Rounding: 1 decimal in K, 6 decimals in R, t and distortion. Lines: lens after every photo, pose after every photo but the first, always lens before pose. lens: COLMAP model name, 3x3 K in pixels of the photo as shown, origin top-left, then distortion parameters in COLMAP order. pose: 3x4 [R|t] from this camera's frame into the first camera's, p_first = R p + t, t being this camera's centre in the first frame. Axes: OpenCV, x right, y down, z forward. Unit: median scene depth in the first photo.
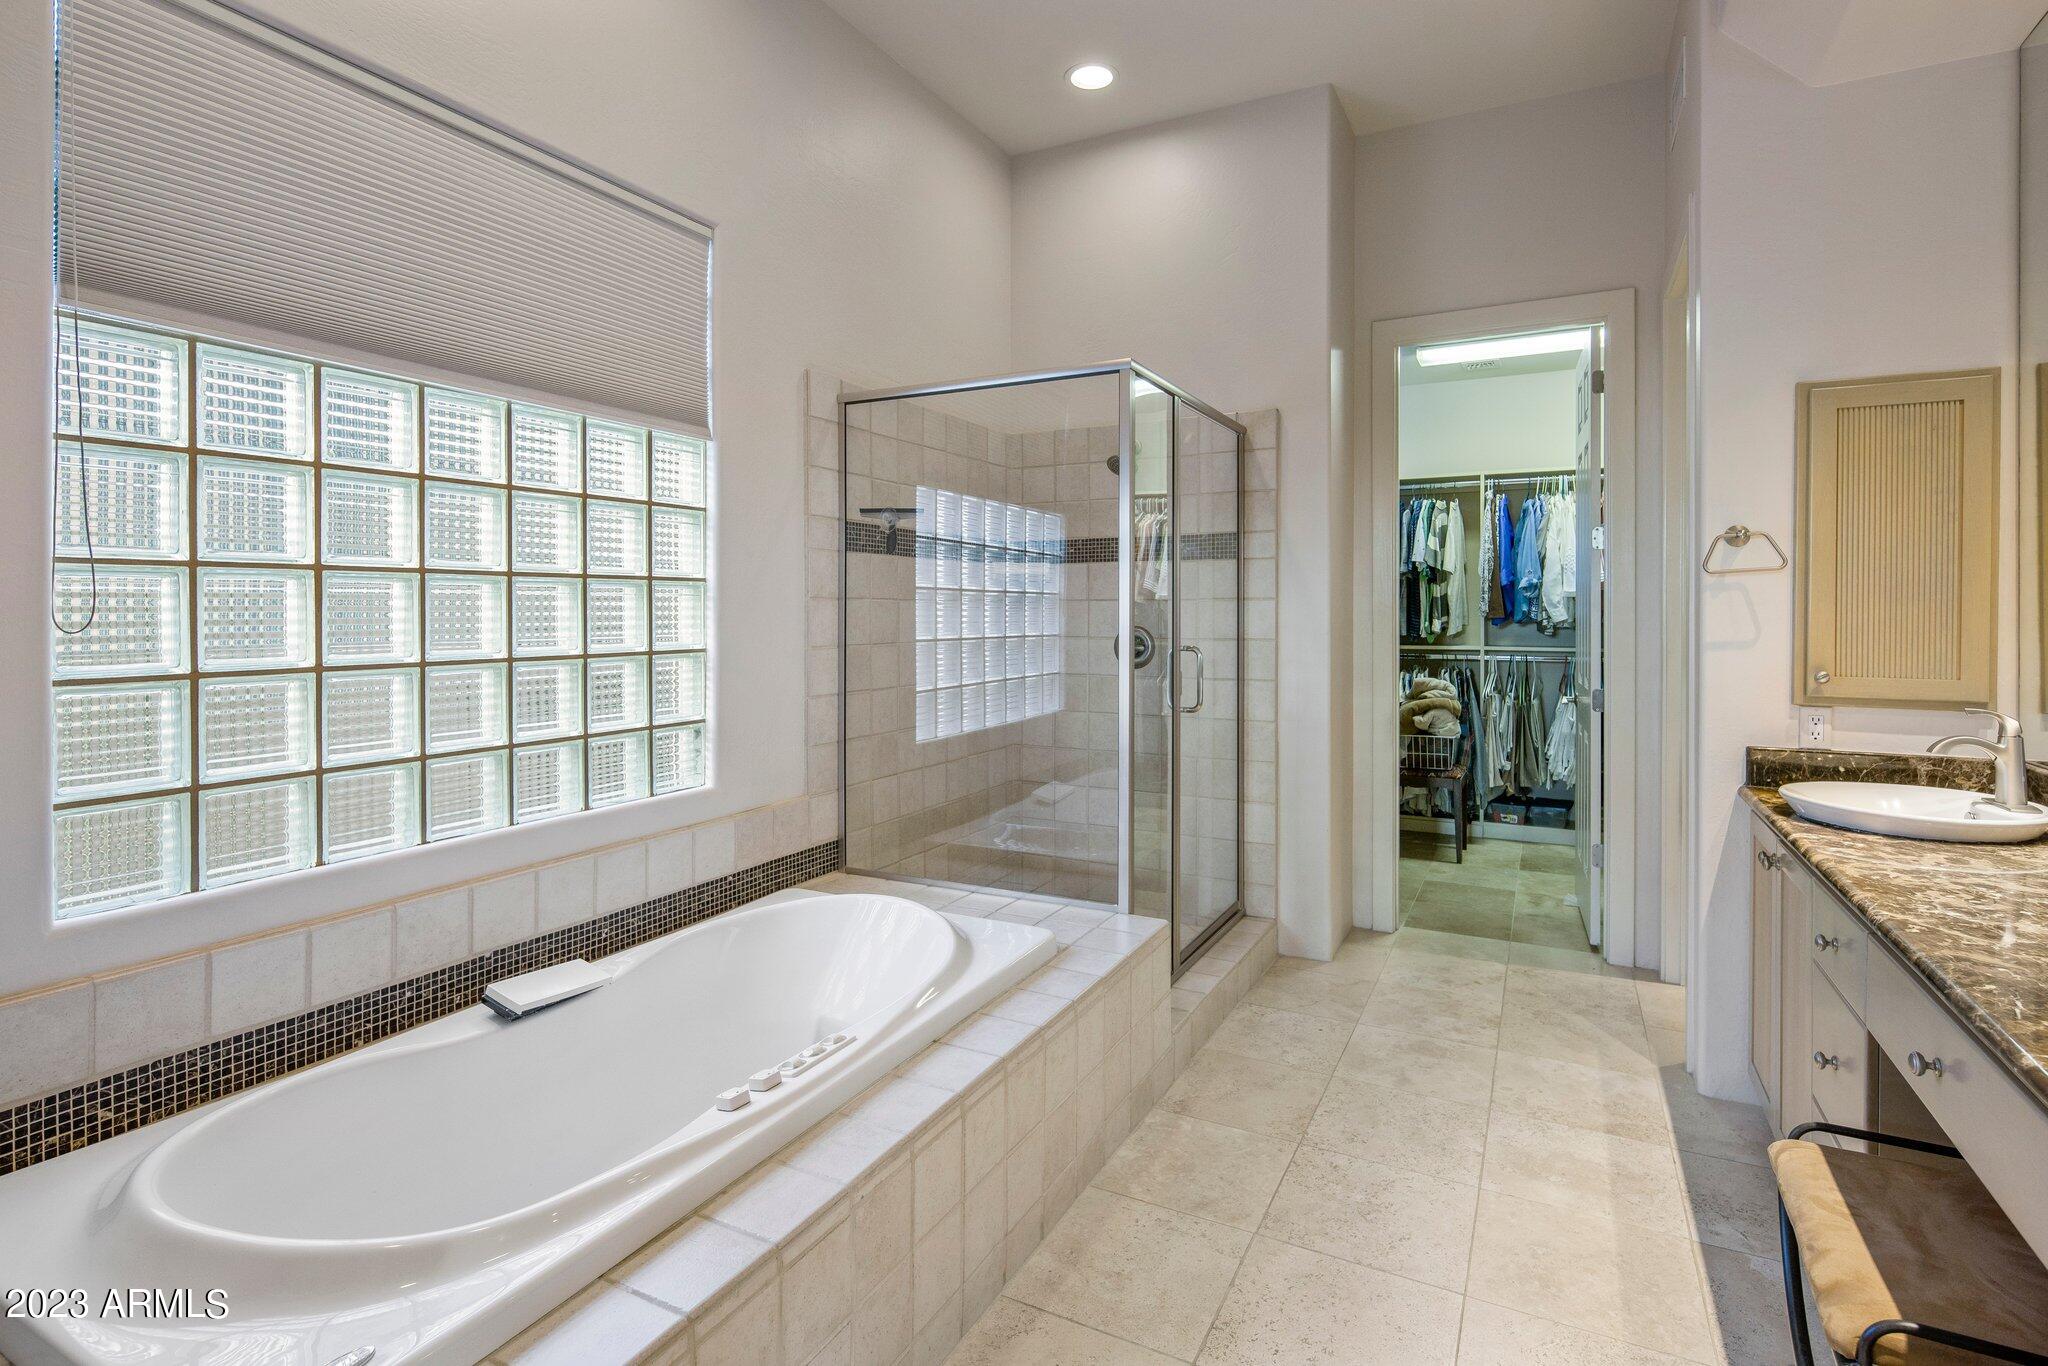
lens RADIAL K [[980.7, 0, 1056.4], [0, 980.7, 622.7], [0, 0, 1]] dist [0.002863, -0.003249]
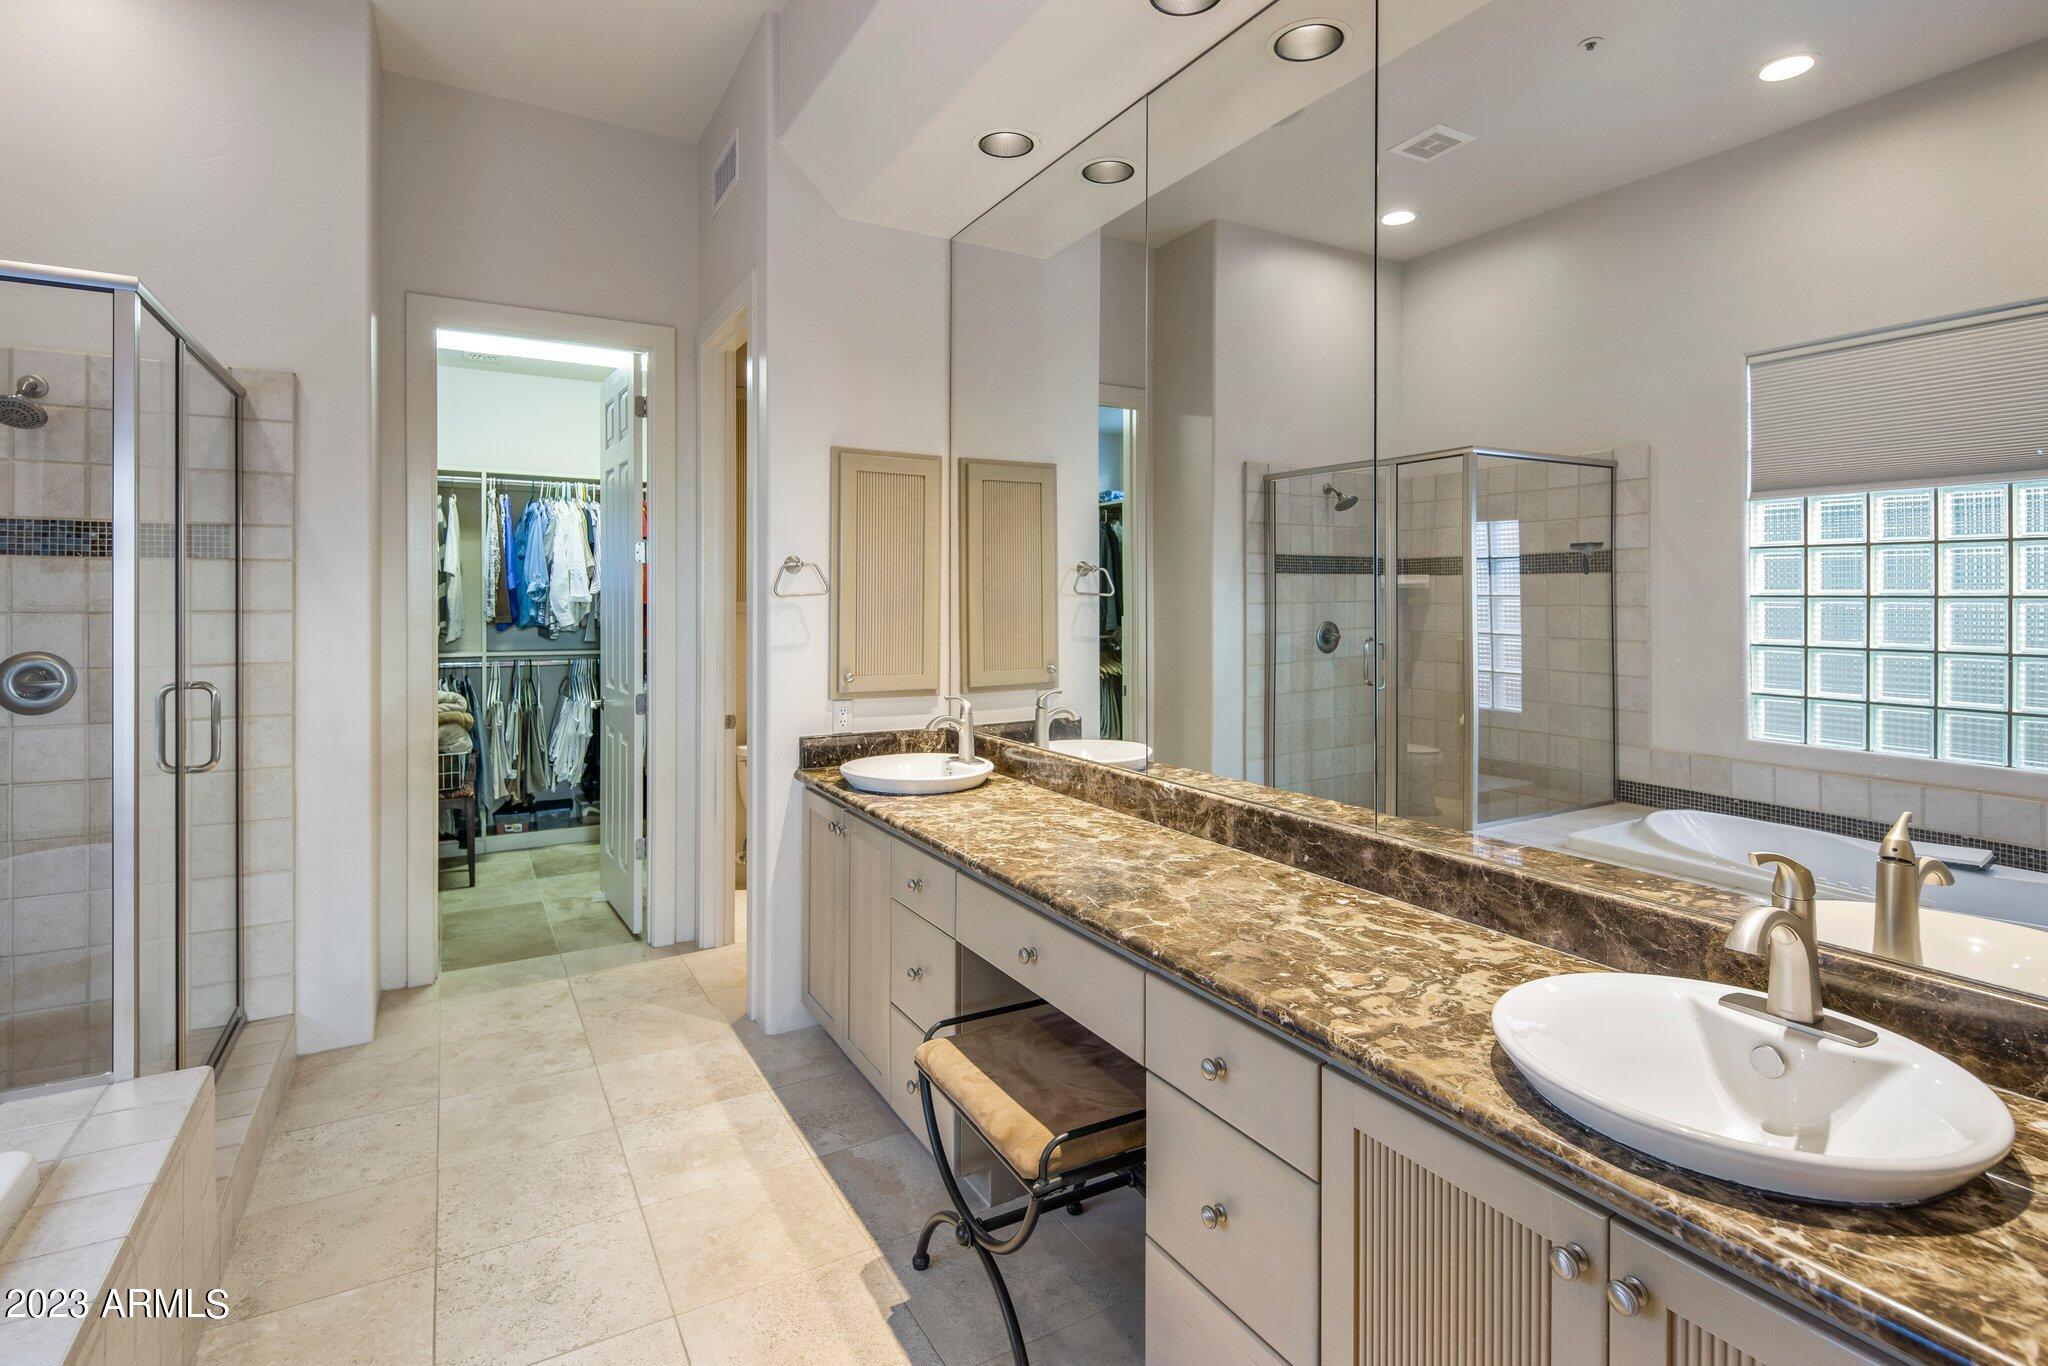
lens RADIAL K [[980.7, 0, 1009.8], [0, 980.7, 616.4], [0, 0, 1]] dist [0.002863, -0.003249]
pose [[0.548886, -0.010402, 0.835833, -0.127787], [0.006483, 0.999945, 0.008188, -0.024220], [-0.835872, 0.000924, 0.548923, 0.083115]]
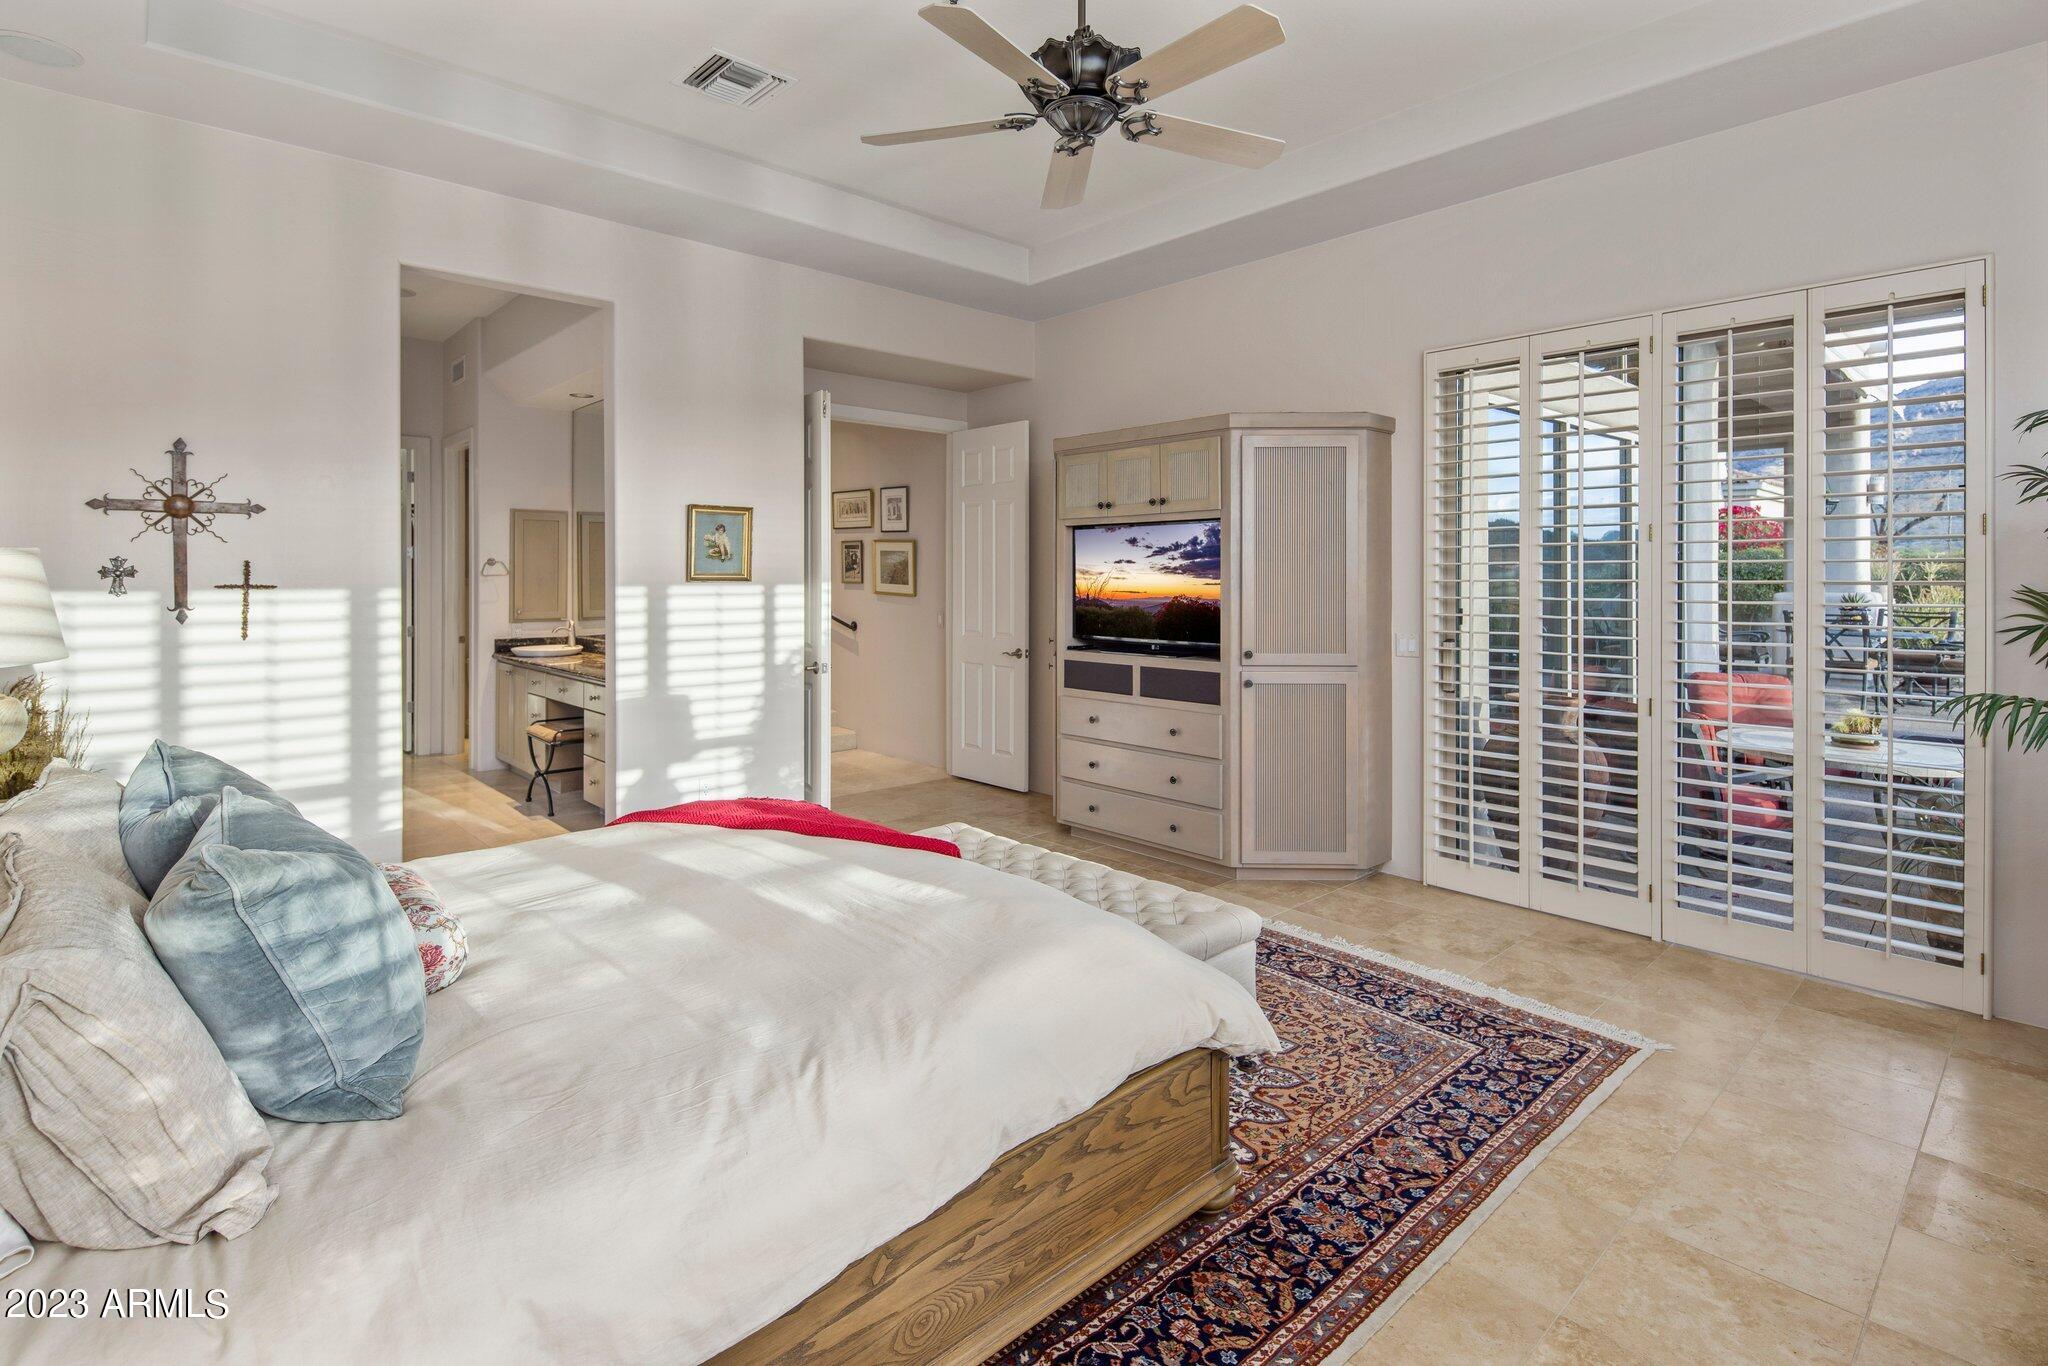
lens RADIAL K [[980.7, 0, 1033.9], [0, 980.7, 575.8], [0, 0, 1]] dist [0.002863, -0.003249]
pose [[0.330226, -0.007997, 0.943868, -1.029491], [0.008878, 0.999946, 0.005366, -0.037602], [-0.943860, 0.006607, 0.330279, -0.985355]]
